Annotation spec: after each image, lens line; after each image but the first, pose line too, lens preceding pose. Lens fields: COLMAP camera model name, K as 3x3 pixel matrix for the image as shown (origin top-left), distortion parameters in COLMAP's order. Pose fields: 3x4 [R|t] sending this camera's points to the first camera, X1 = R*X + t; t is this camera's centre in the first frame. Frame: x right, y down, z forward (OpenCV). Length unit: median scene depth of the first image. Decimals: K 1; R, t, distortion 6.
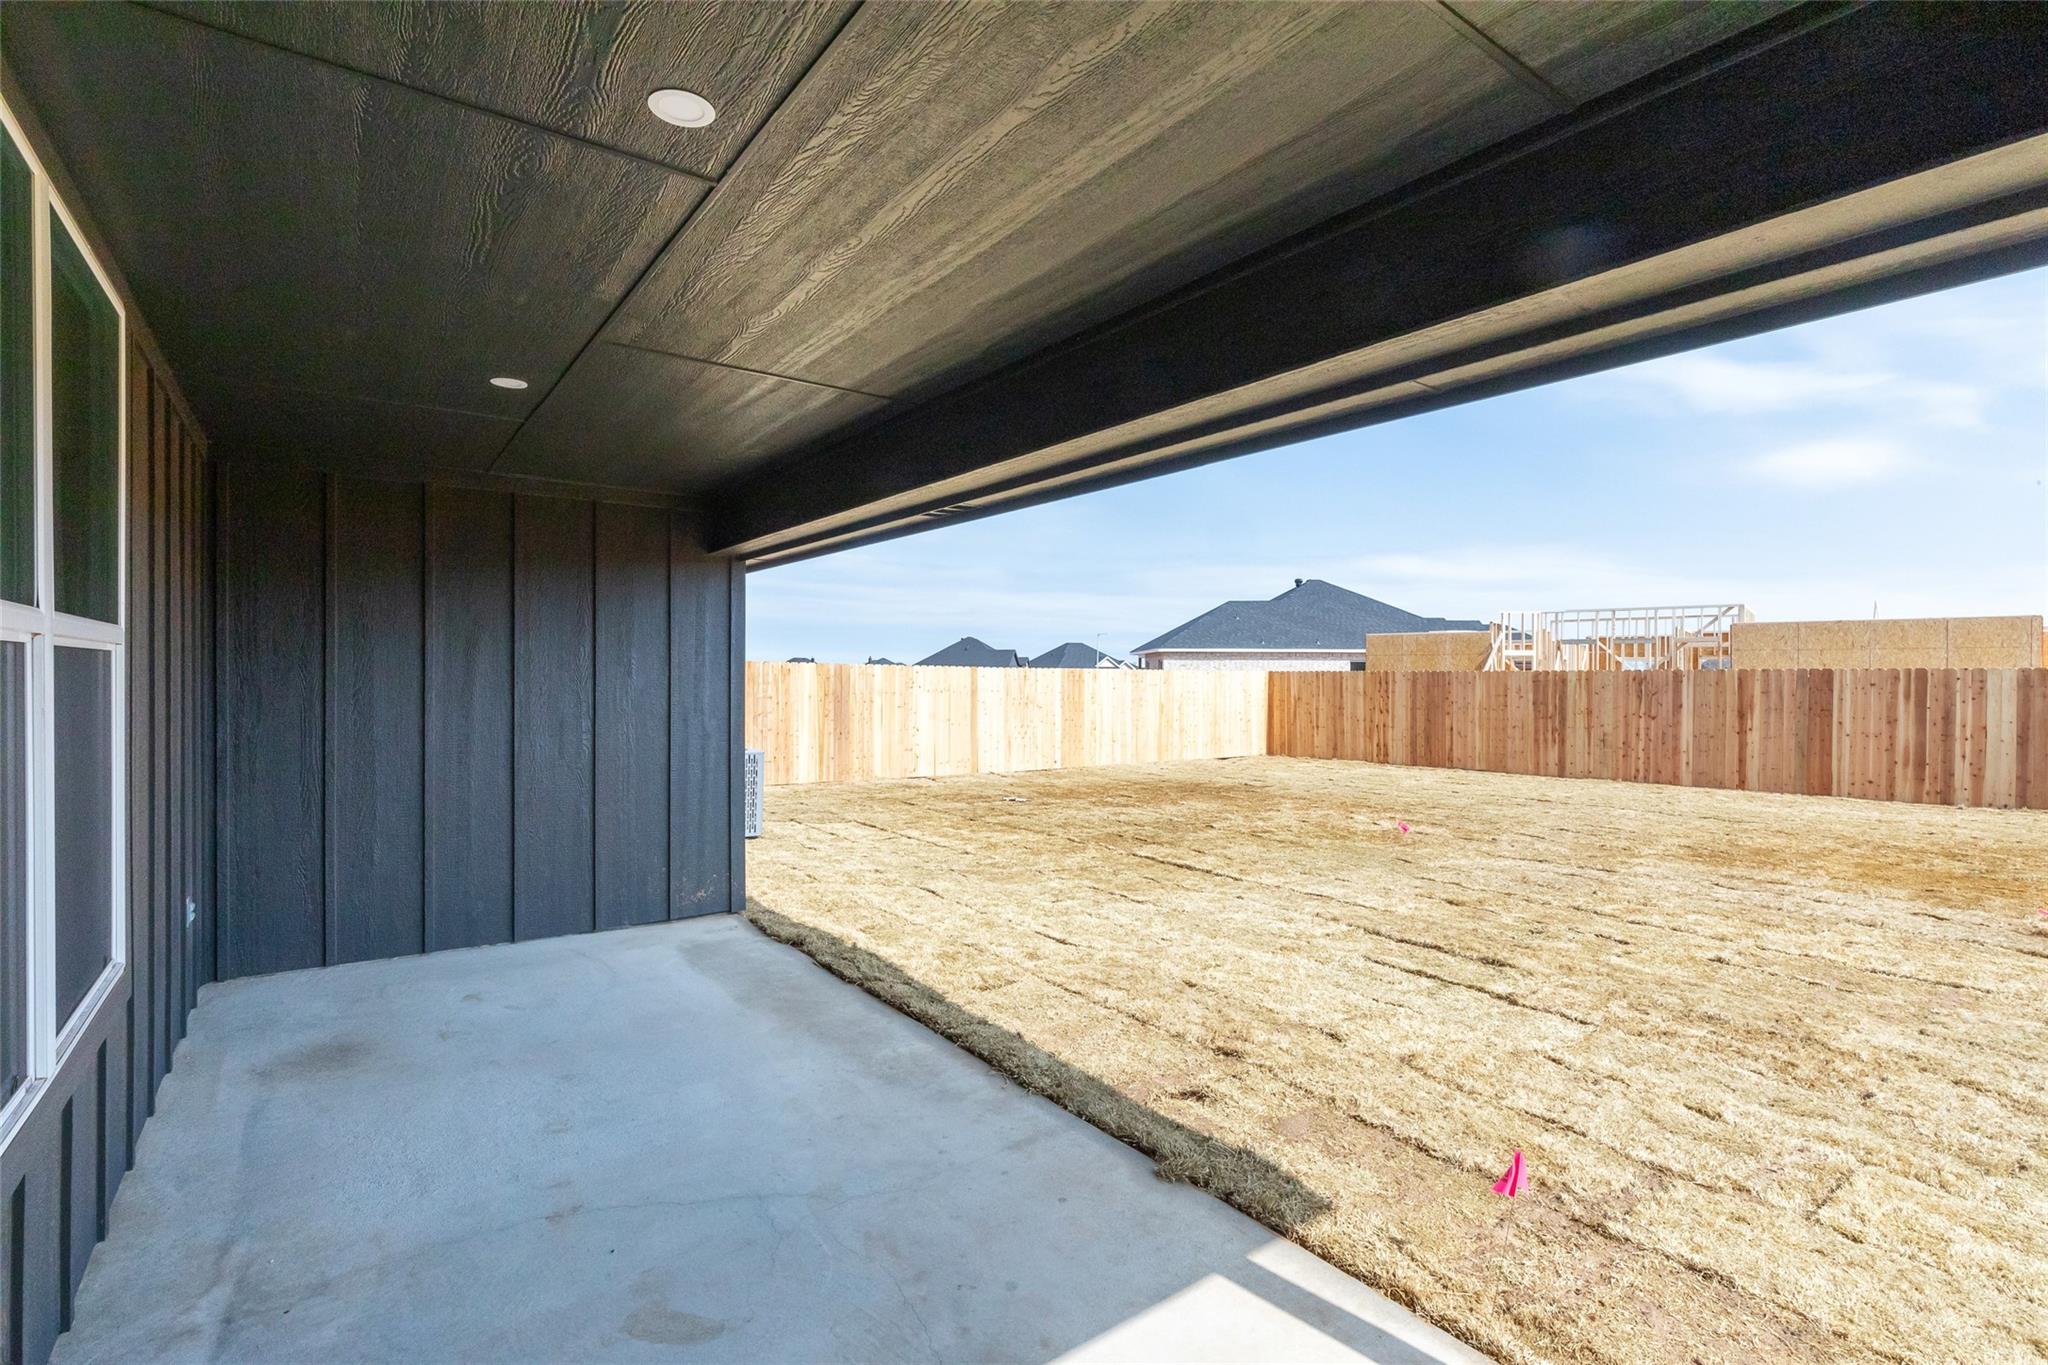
lens RADIAL K [[957.6, 0, 1027.8], [0, 957.6, 676.3], [0, 0, 1]] dist [-0.005055, 0.000655]
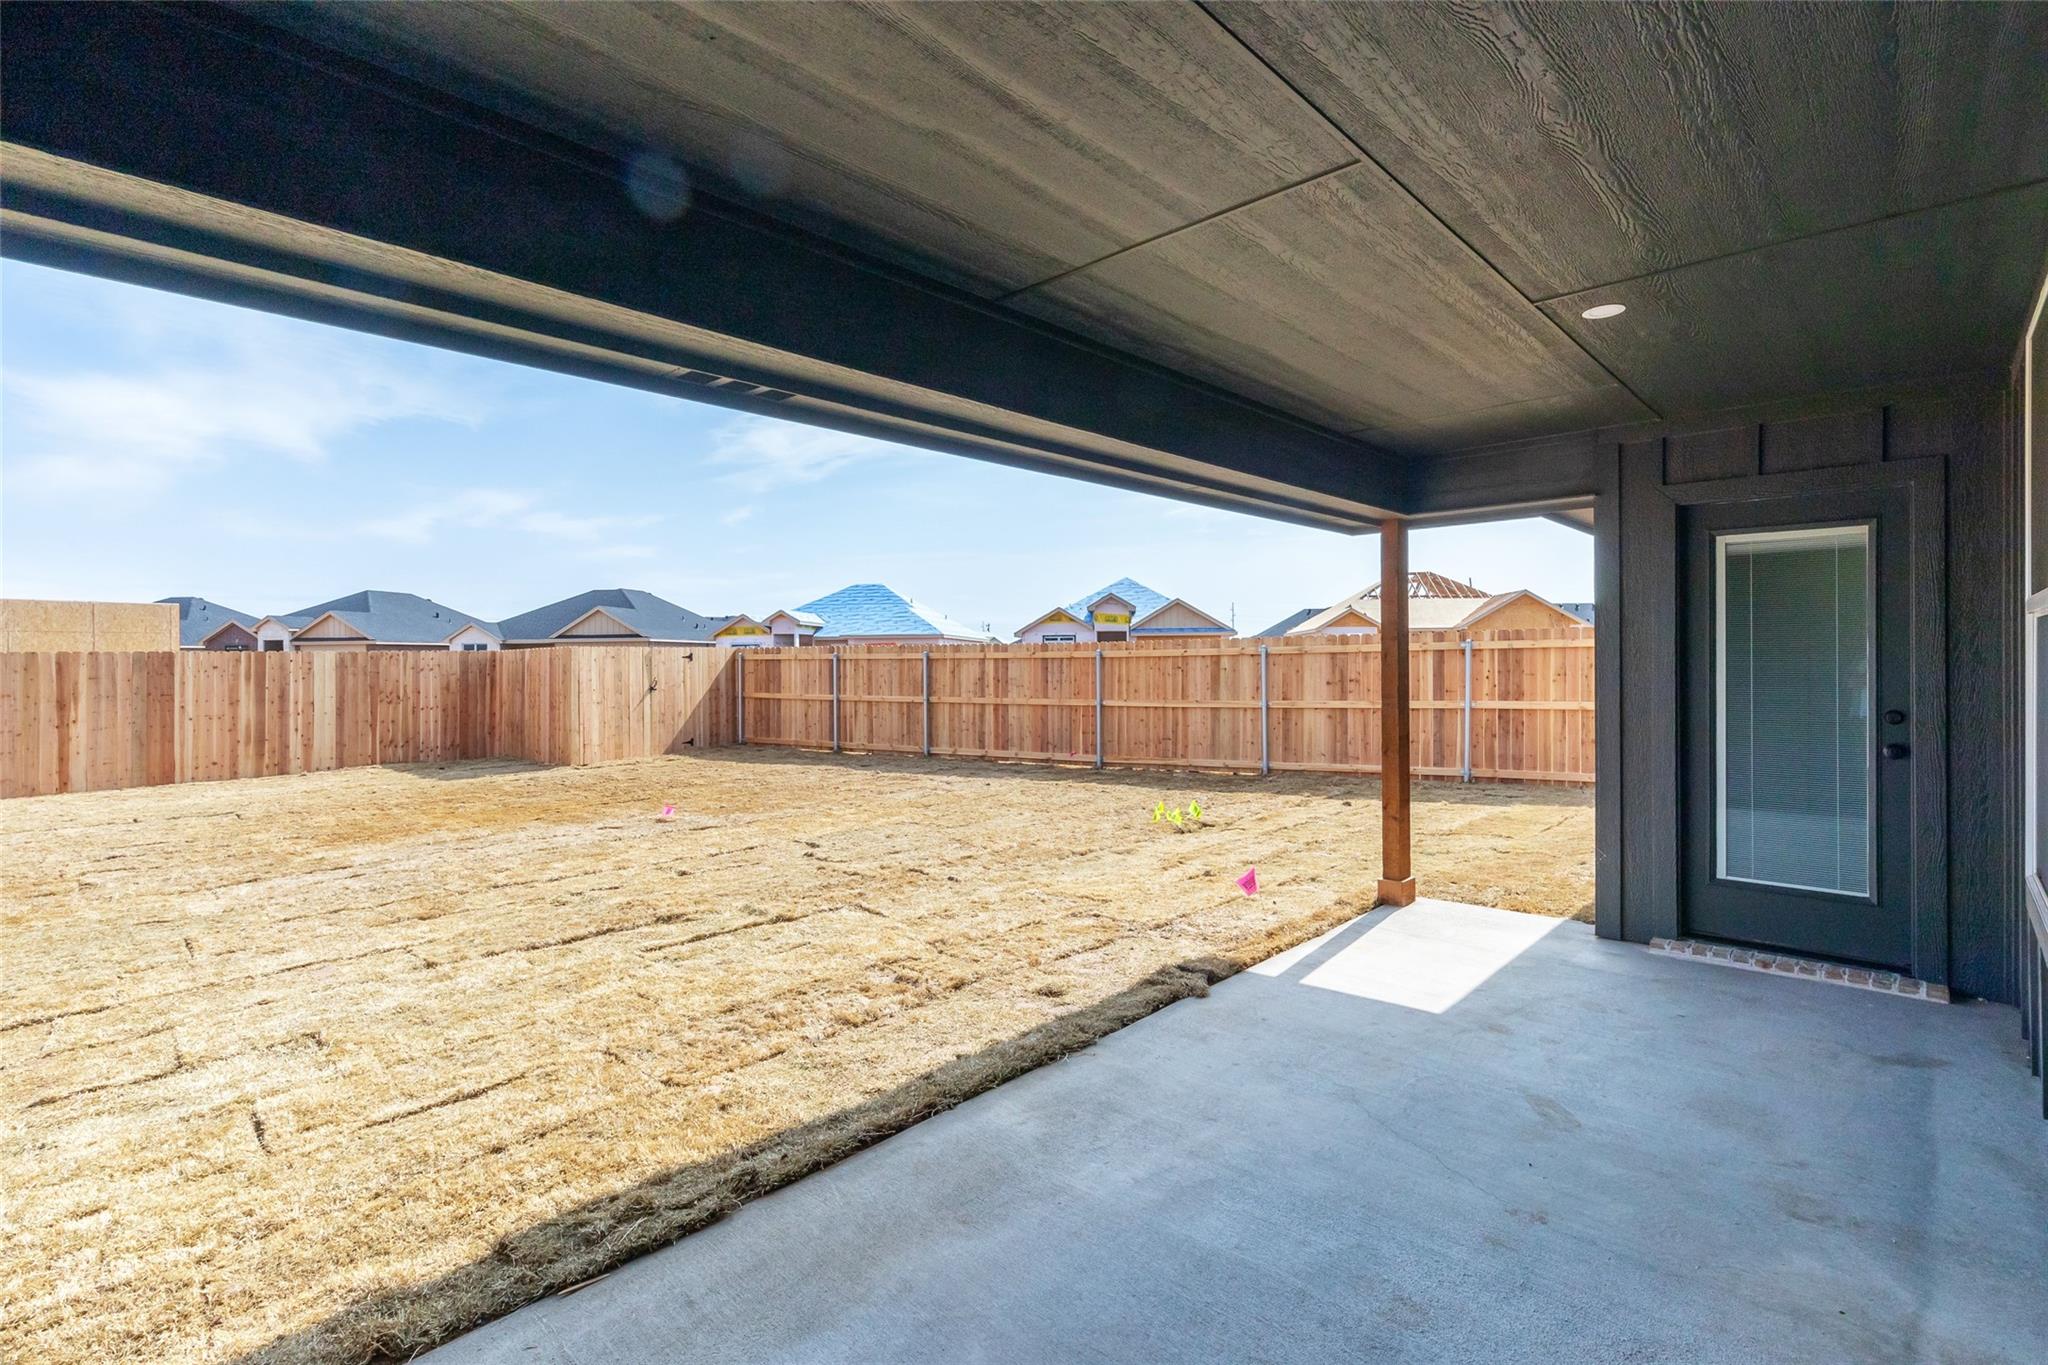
lens RADIAL K [[933.0, 0, 1029.2], [0, 933.0, 670.8], [0, 0, 1]] dist [0.011613, -0.001260]
pose [[-0.177684, -0.014399, 0.983982, -0.259888], [0.006958, 0.999850, 0.015887, 0.002421], [-0.984063, 0.009669, -0.177557, 0.328233]]
